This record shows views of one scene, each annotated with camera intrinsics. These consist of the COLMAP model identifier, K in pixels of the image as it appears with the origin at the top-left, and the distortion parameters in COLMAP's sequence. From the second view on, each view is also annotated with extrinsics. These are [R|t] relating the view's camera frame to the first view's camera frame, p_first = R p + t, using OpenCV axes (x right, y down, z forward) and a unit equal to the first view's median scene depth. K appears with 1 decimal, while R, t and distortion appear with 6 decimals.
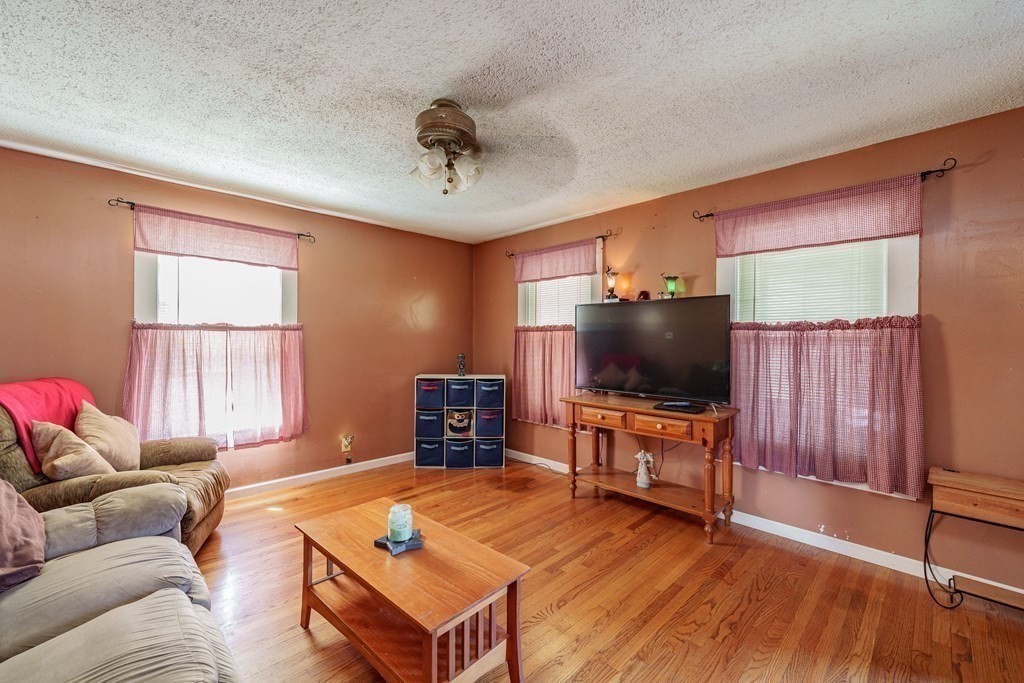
lens RADIAL K [[439.3, 0, 512.0], [0, 439.3, 341.5], [0, 0, 1]] dist [-0.000138, 0.000083]
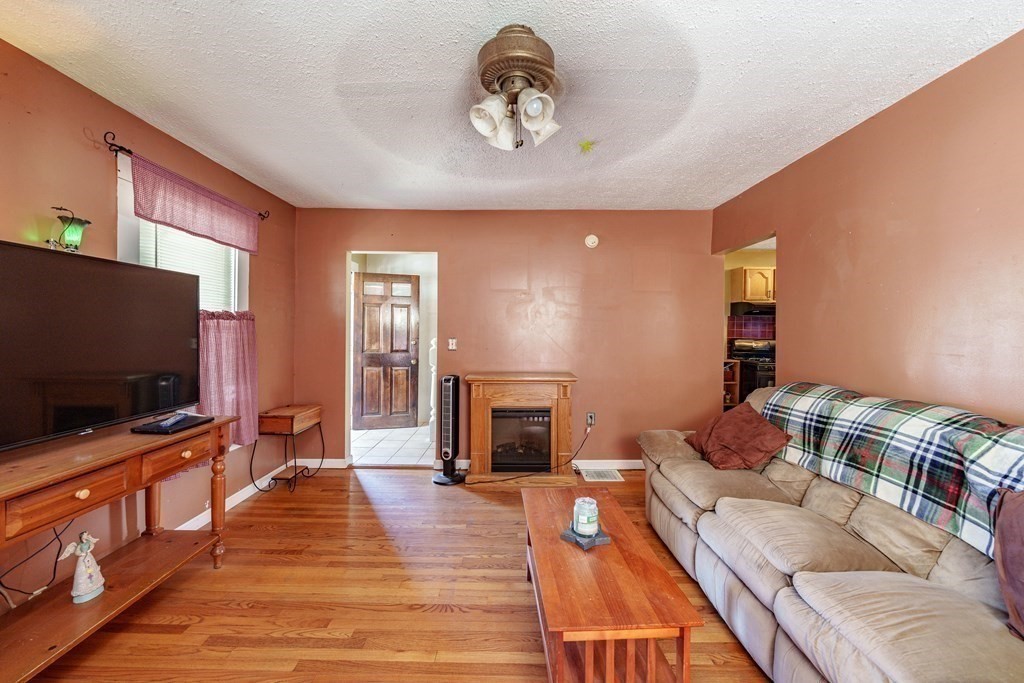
lens RADIAL K [[406.1, 0, 513.4], [0, 406.1, 336.9], [0, 0, 1]] dist [0.000368, -0.000011]
pose [[-0.736333, -0.019502, 0.676338, -0.544700], [-0.009799, 0.999787, 0.018161, -0.010425], [-0.676549, 0.006745, -0.736367, 1.296373]]
